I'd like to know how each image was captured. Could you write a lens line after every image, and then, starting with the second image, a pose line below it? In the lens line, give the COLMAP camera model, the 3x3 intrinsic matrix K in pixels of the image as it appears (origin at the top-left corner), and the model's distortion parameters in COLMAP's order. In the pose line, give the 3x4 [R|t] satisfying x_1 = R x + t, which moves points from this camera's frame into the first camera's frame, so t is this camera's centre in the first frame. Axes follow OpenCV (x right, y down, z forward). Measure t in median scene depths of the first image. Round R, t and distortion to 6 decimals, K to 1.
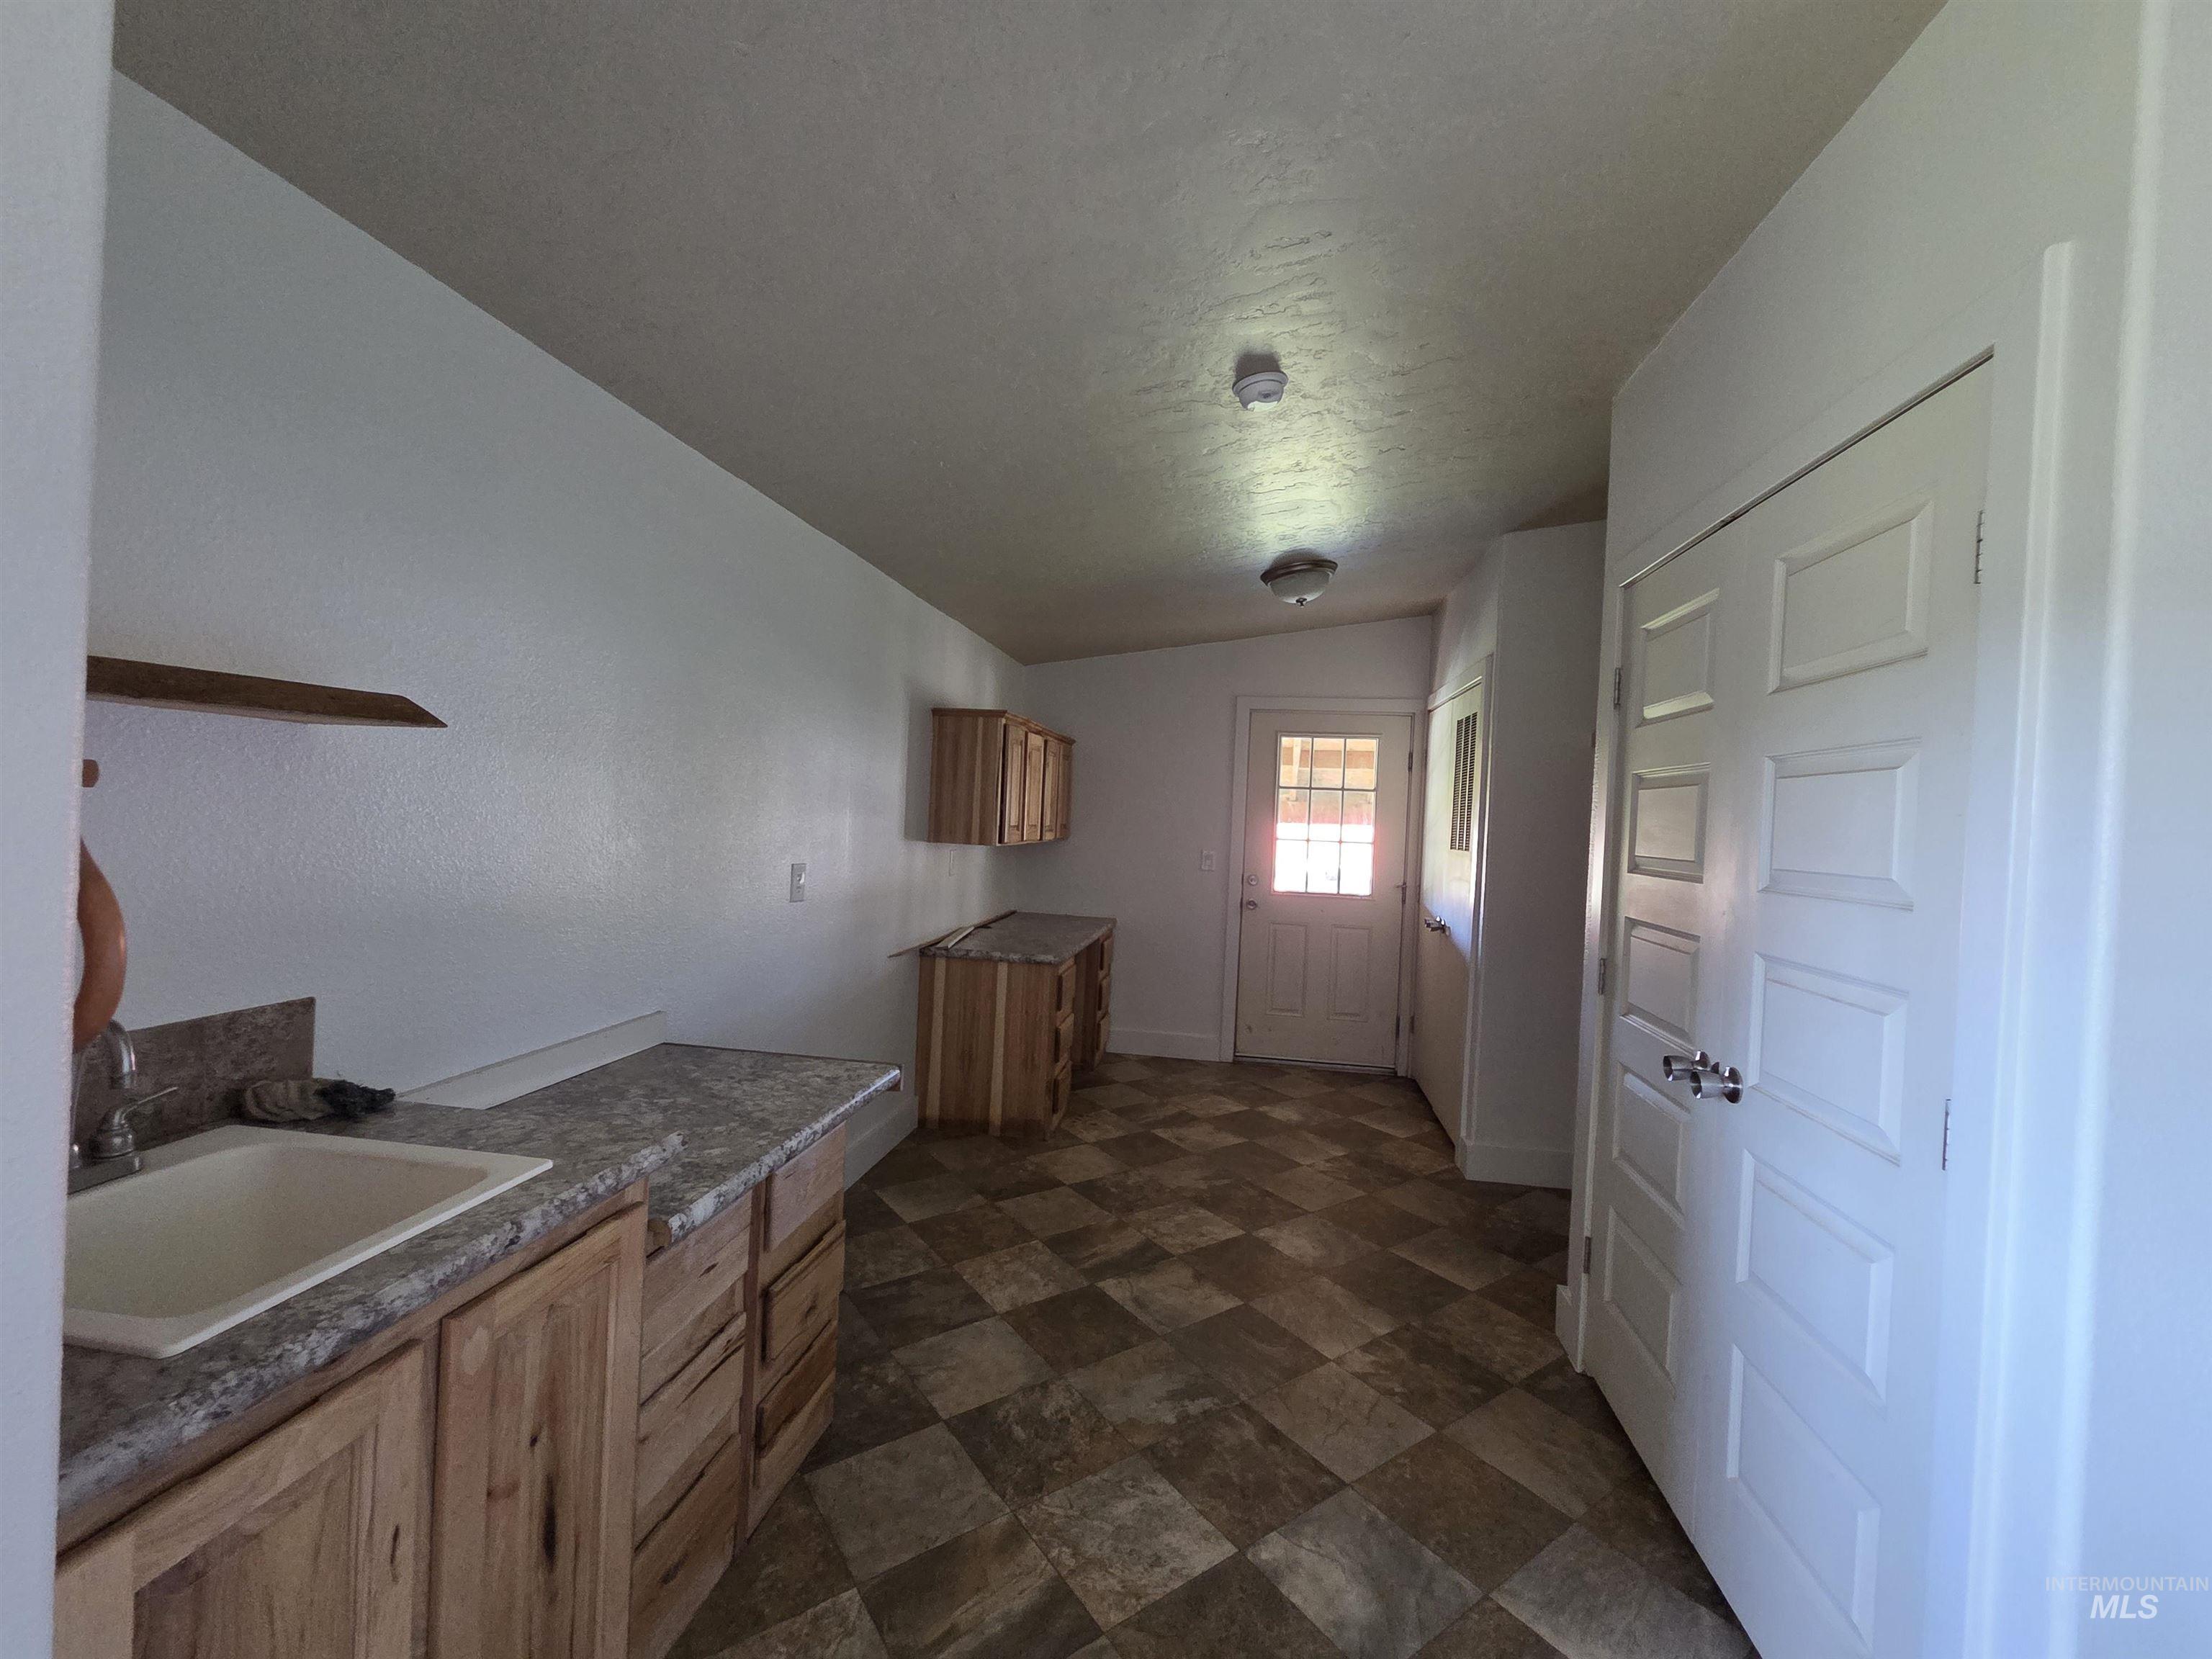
lens RADIAL K [[905.8, 0, 1111.5], [0, 905.8, 826.4], [0, 0, 1]] dist [0.001760, 0.000186]
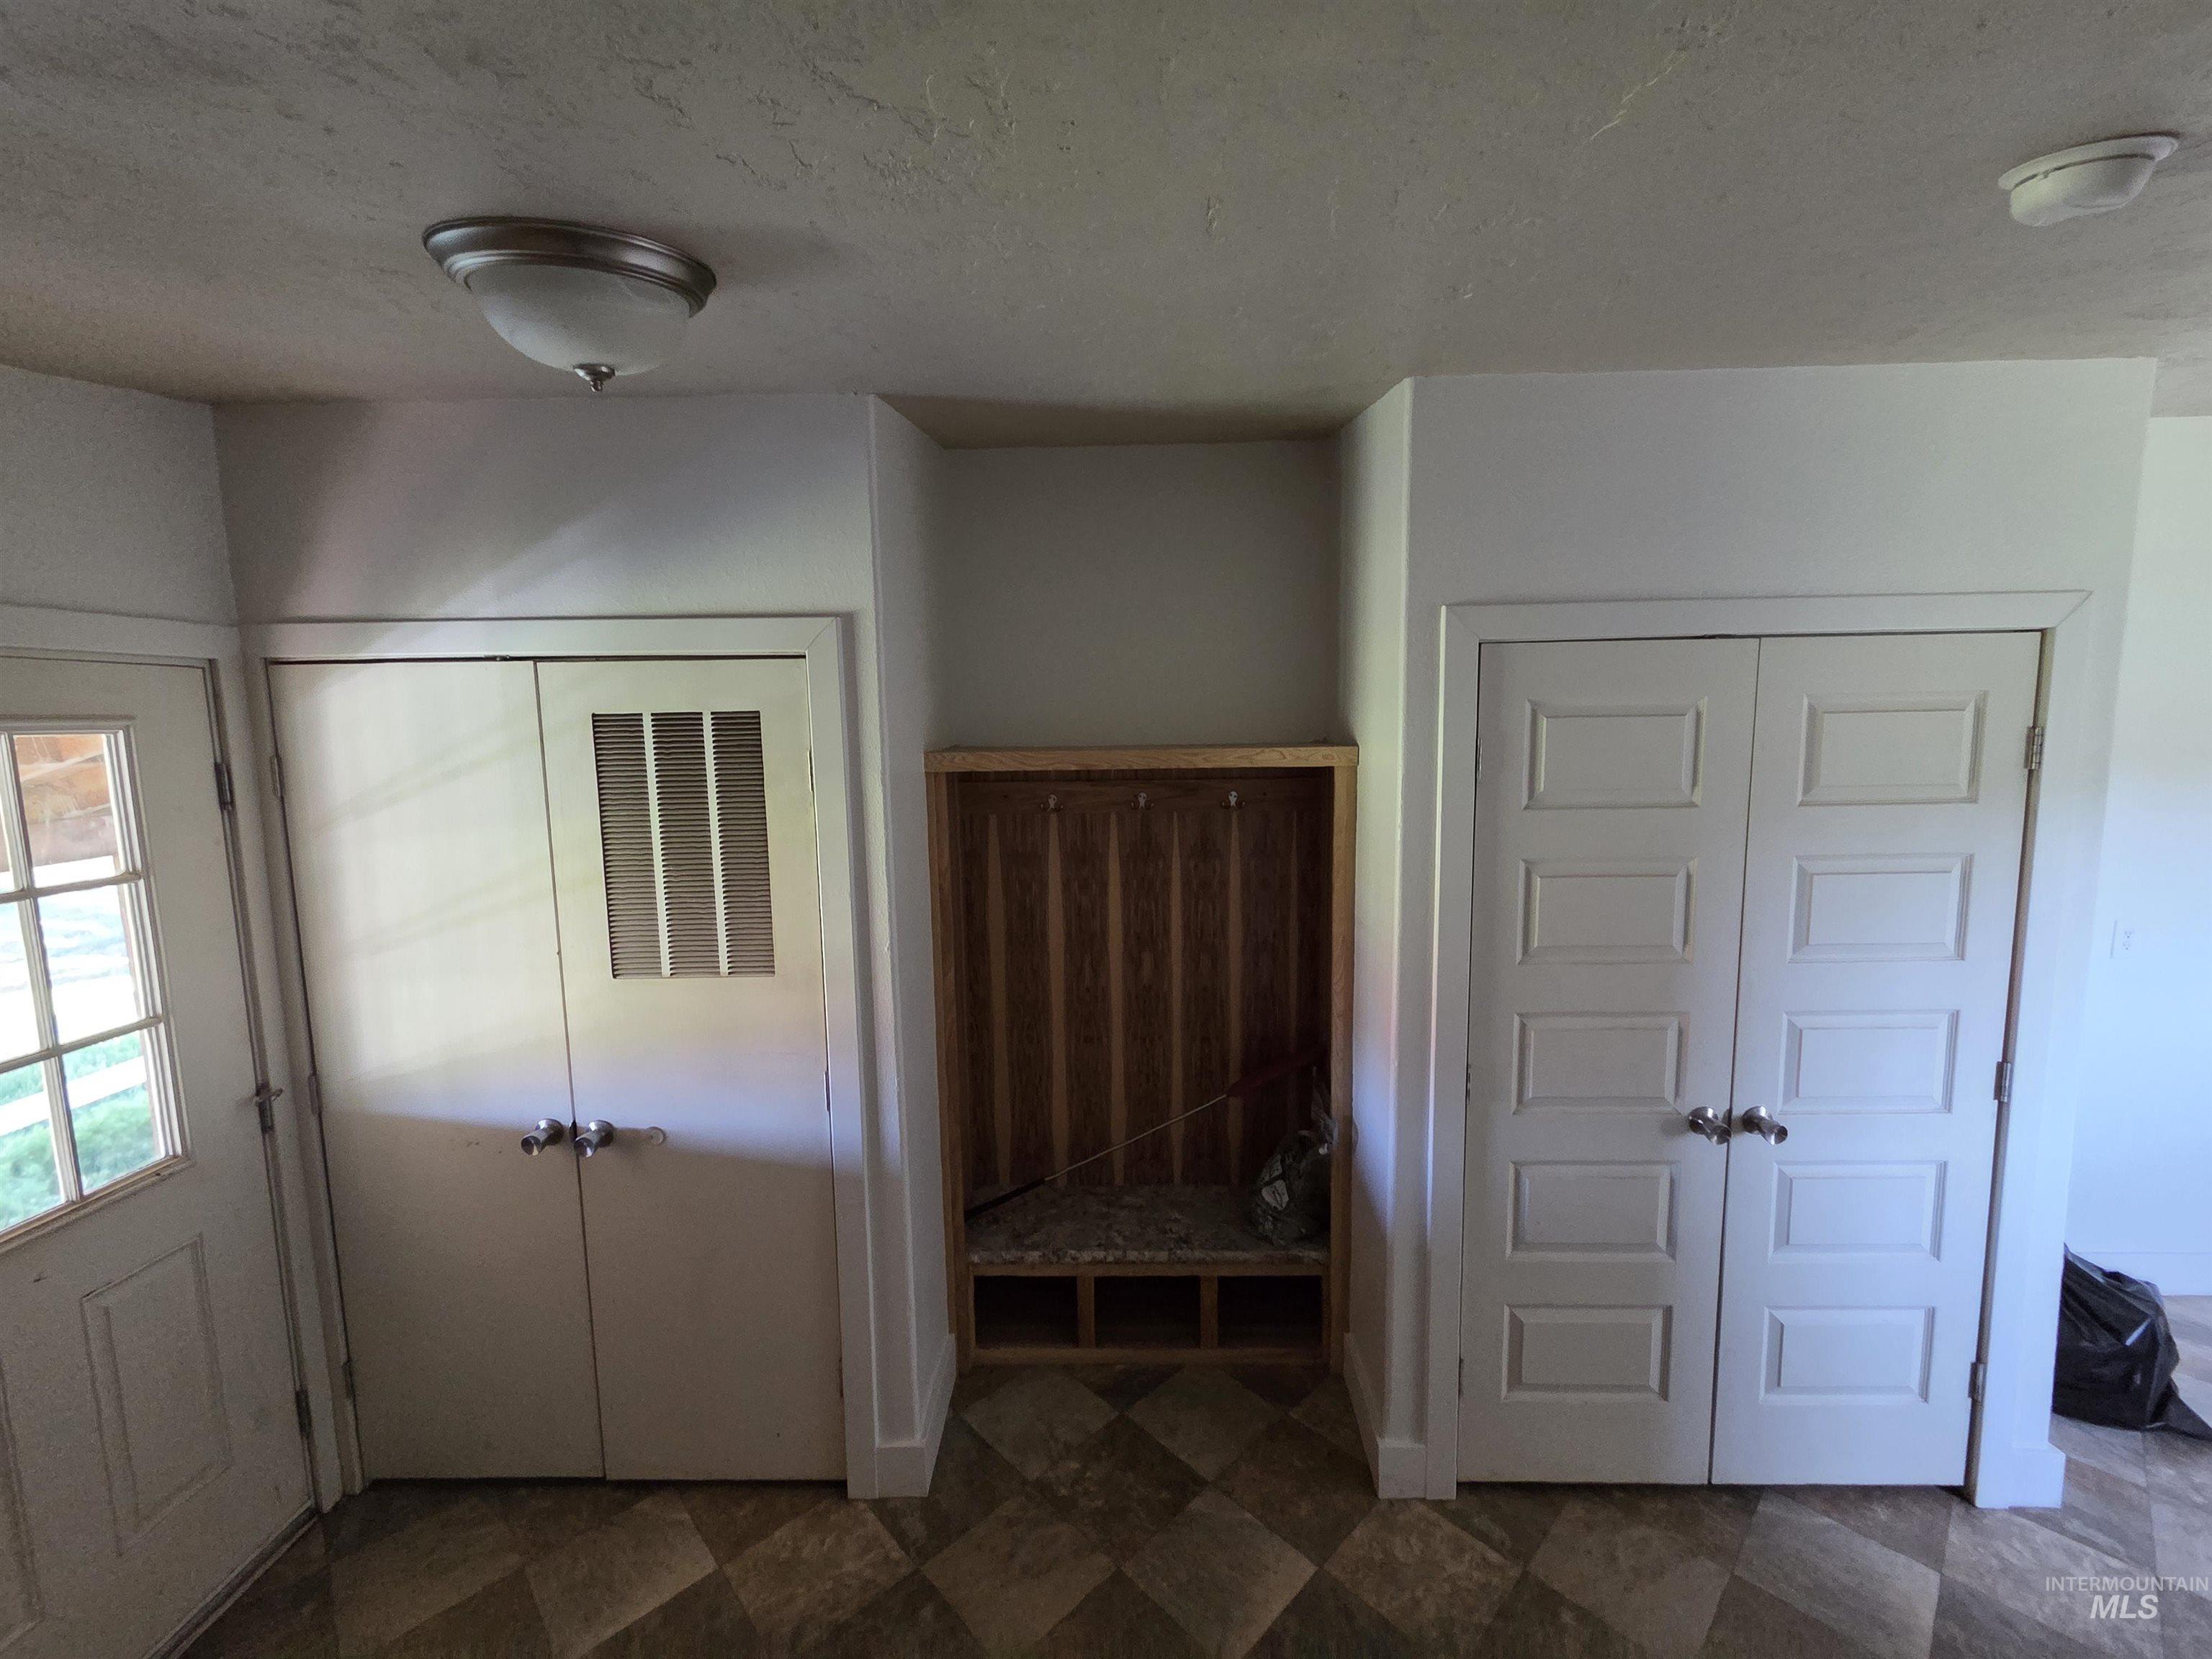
lens RADIAL K [[905.8, 0, 1111.5], [0, 905.8, 826.4], [0, 0, 1]] dist [0.001760, 0.000186]
pose [[-0.139794, -0.151385, 0.978540, -0.112379], [0.023076, 0.987477, 0.156065, -0.107165], [-0.989912, 0.044398, -0.134550, 0.672993]]
